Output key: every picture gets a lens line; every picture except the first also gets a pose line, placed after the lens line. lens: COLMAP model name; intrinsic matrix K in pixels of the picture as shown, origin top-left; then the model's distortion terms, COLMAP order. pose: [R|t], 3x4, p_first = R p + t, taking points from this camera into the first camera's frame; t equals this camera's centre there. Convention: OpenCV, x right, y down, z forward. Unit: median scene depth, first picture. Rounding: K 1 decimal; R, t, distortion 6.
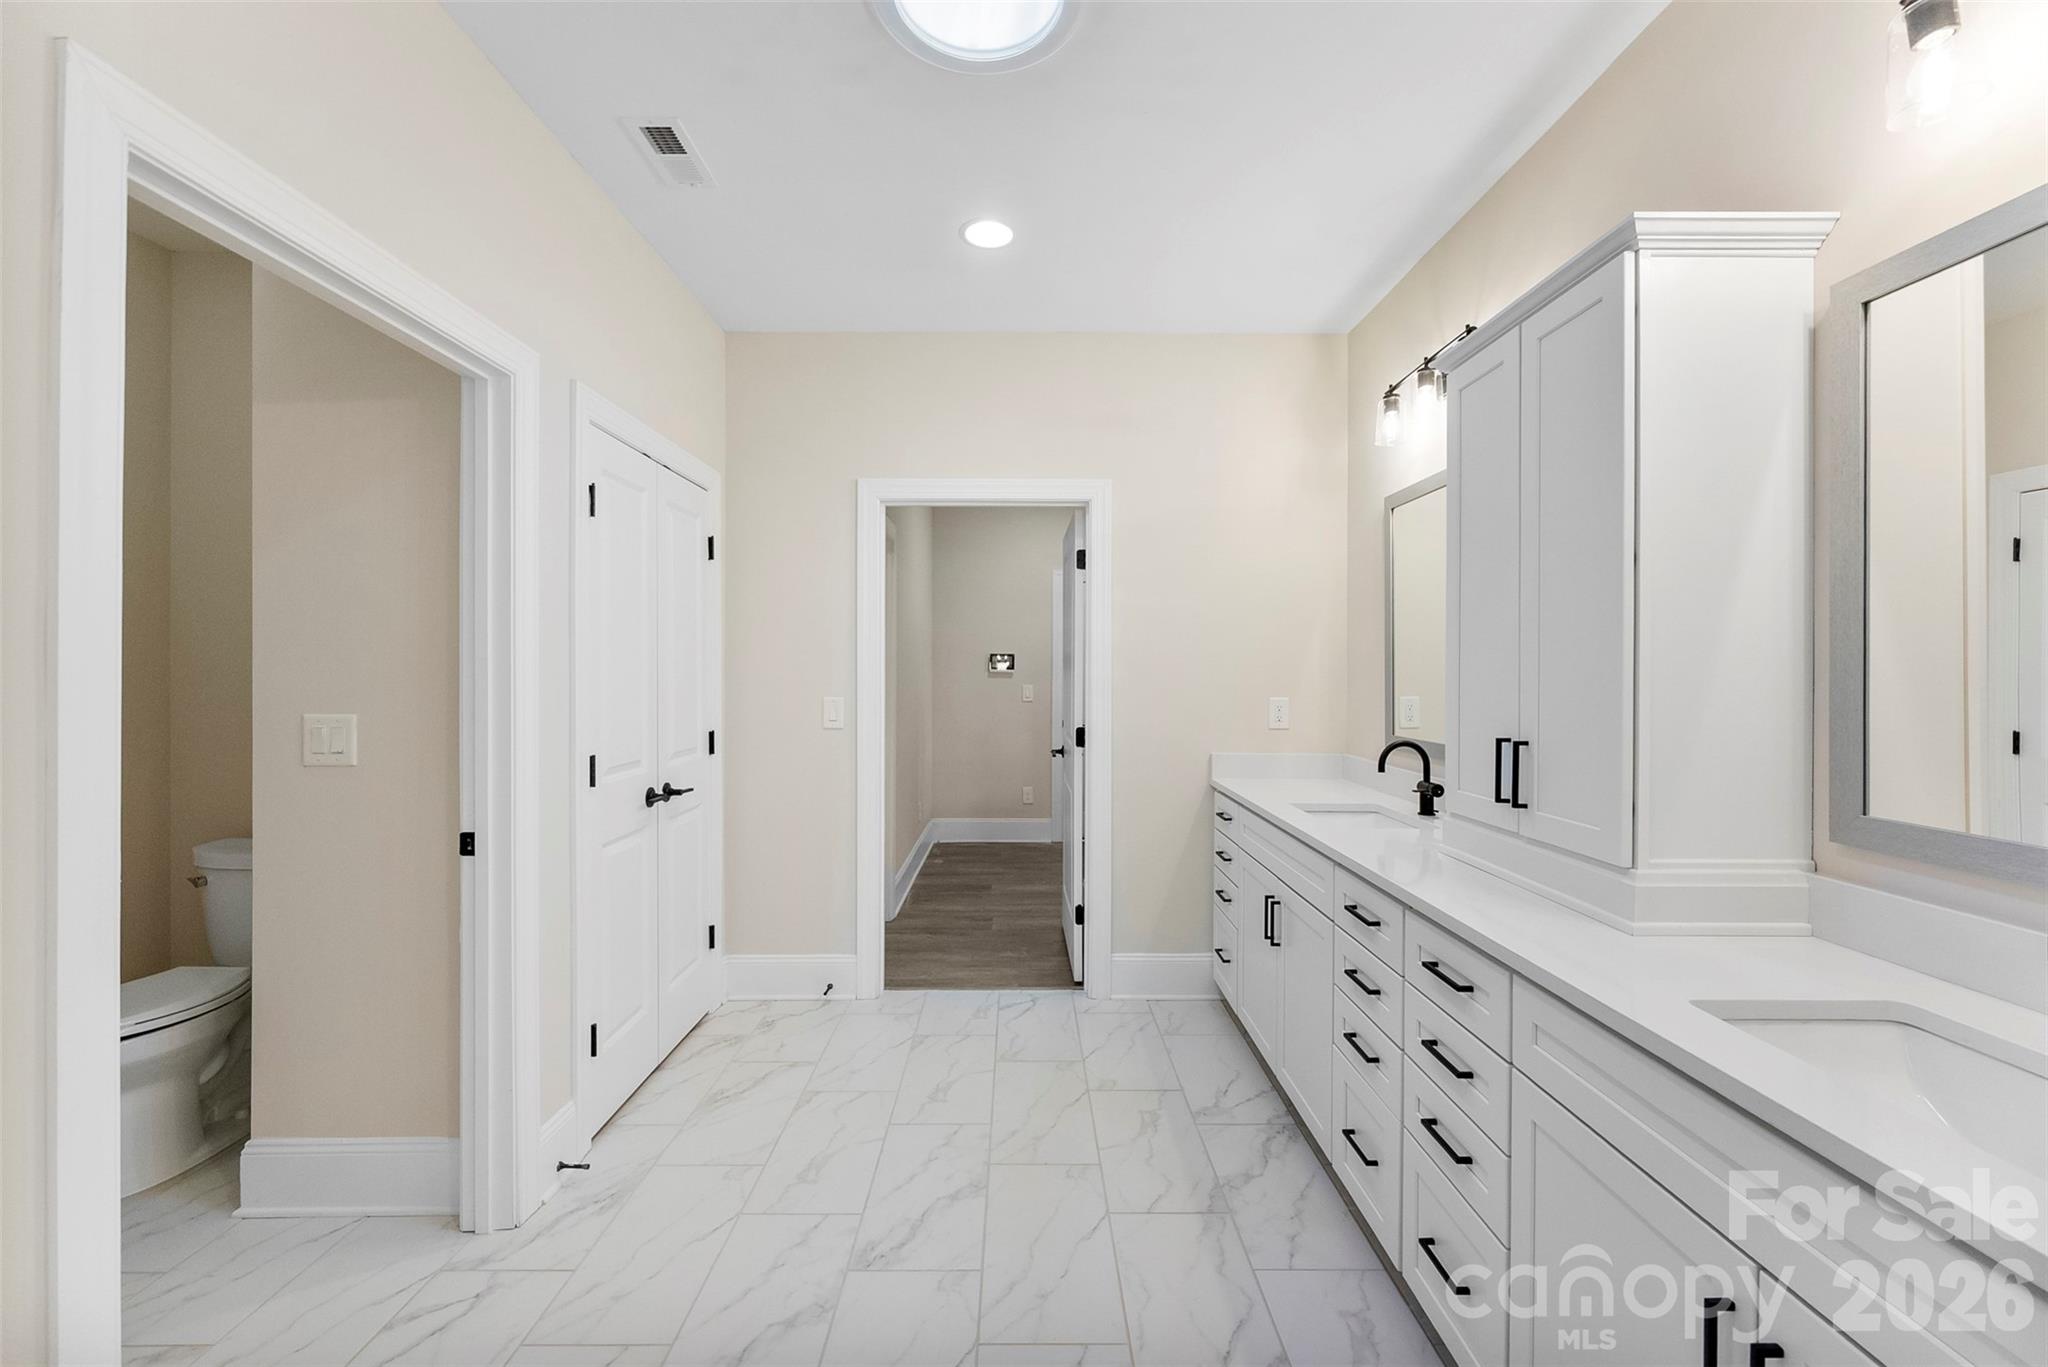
lens RADIAL K [[824.8, 0, 1022.9], [0, 824.8, 675.8], [0, 0, 1]] dist [-0.001226, -0.000232]
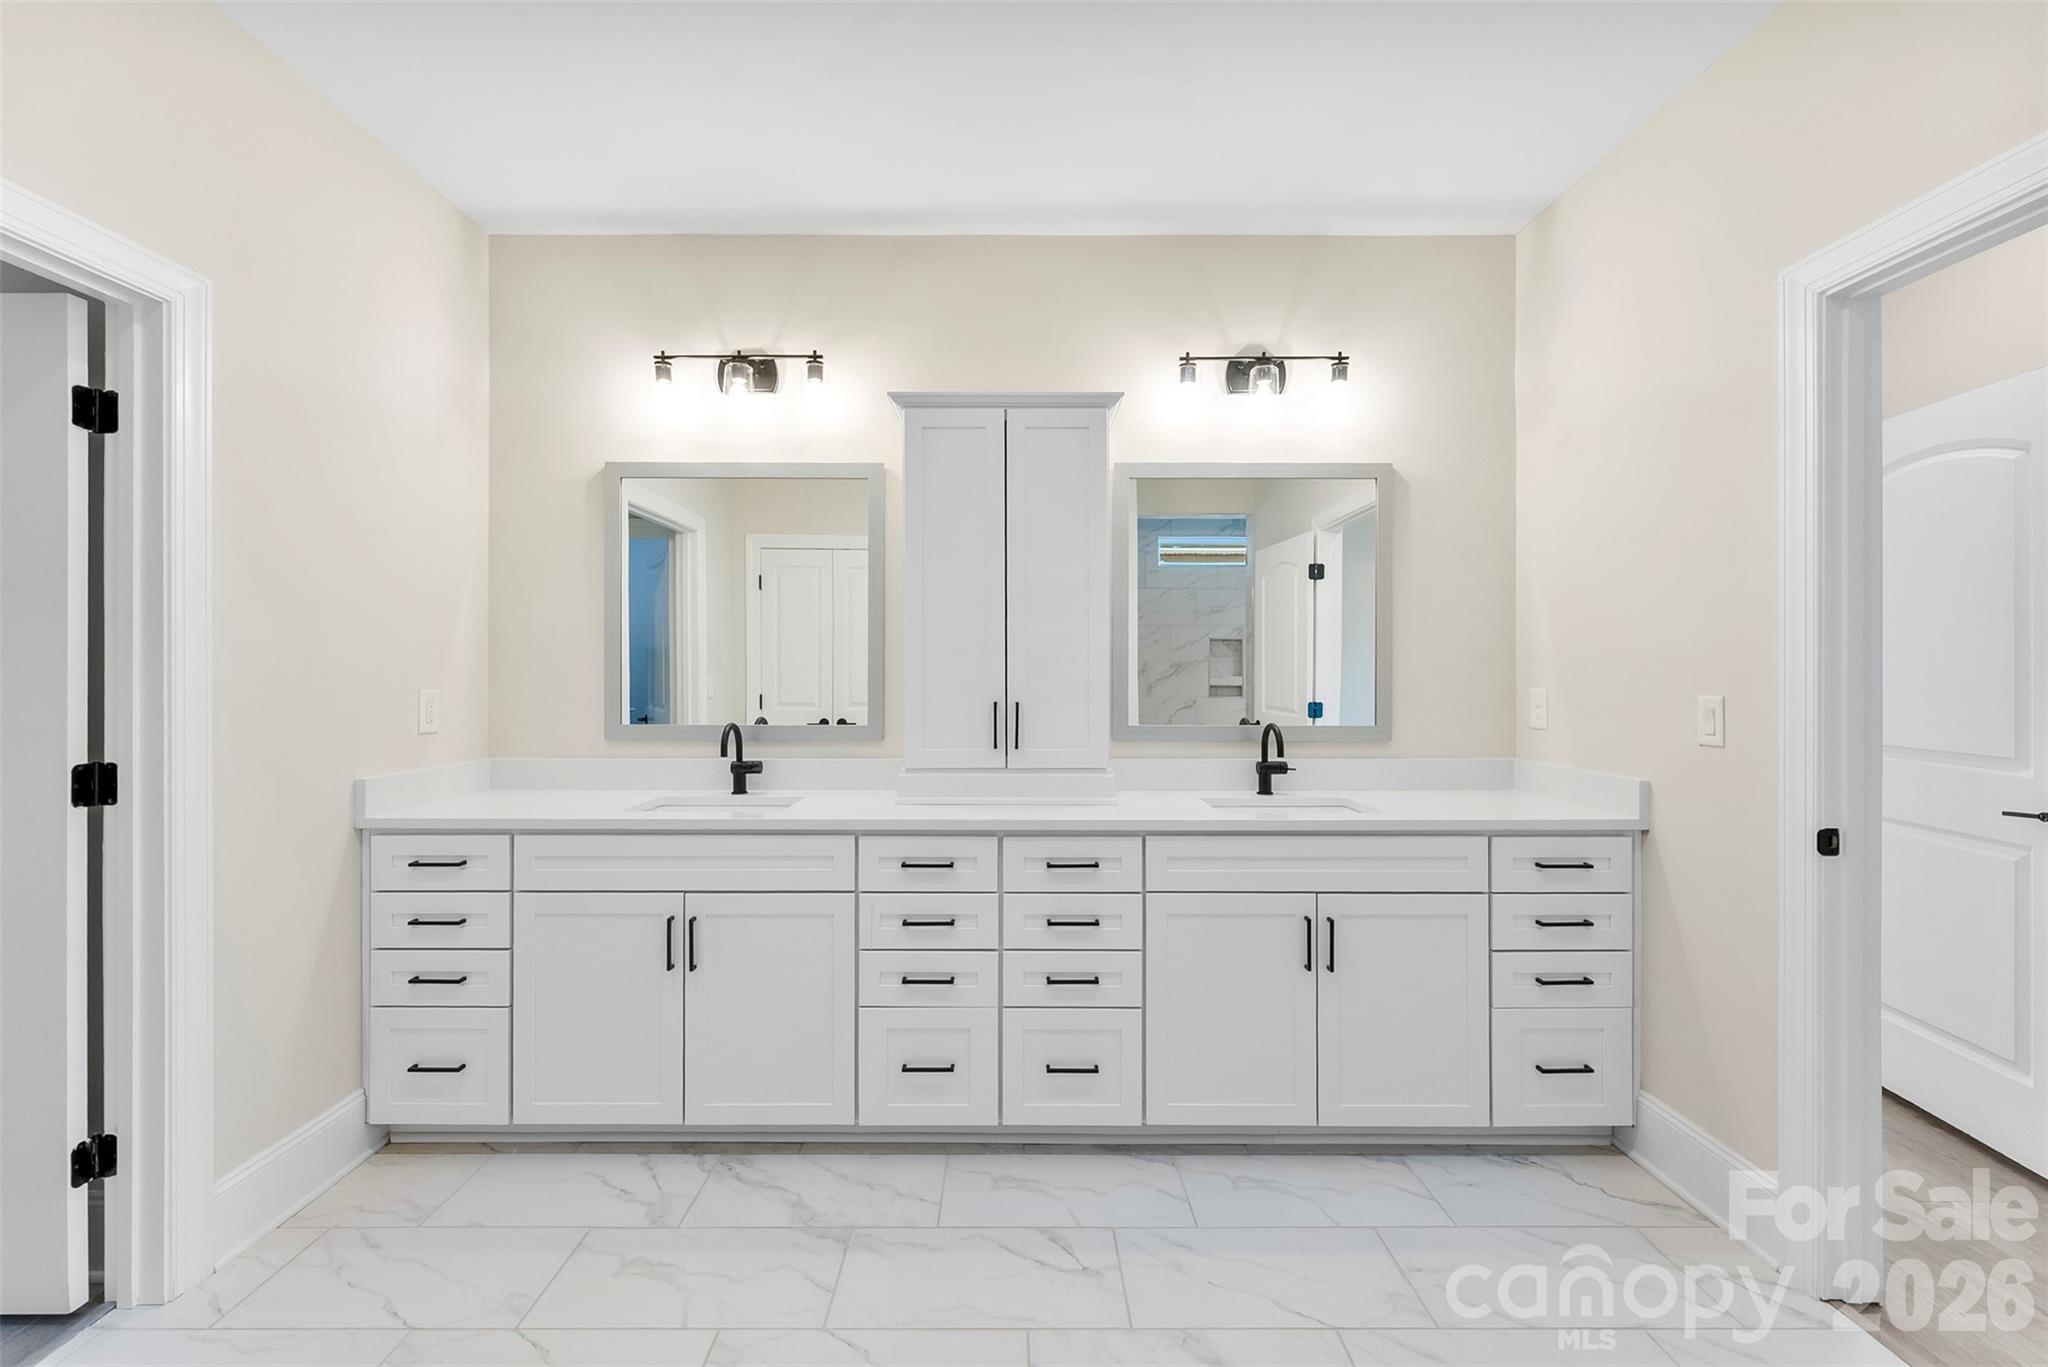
lens RADIAL K [[824.8, 0, 1022.9], [0, 824.8, 675.8], [0, 0, 1]] dist [-0.001226, -0.000232]
pose [[0.013738, -0.003198, 0.999901, -0.546974], [0.007597, 0.999966, 0.003094, 0.021836], [-0.999877, 0.007553, 0.013762, 0.640411]]
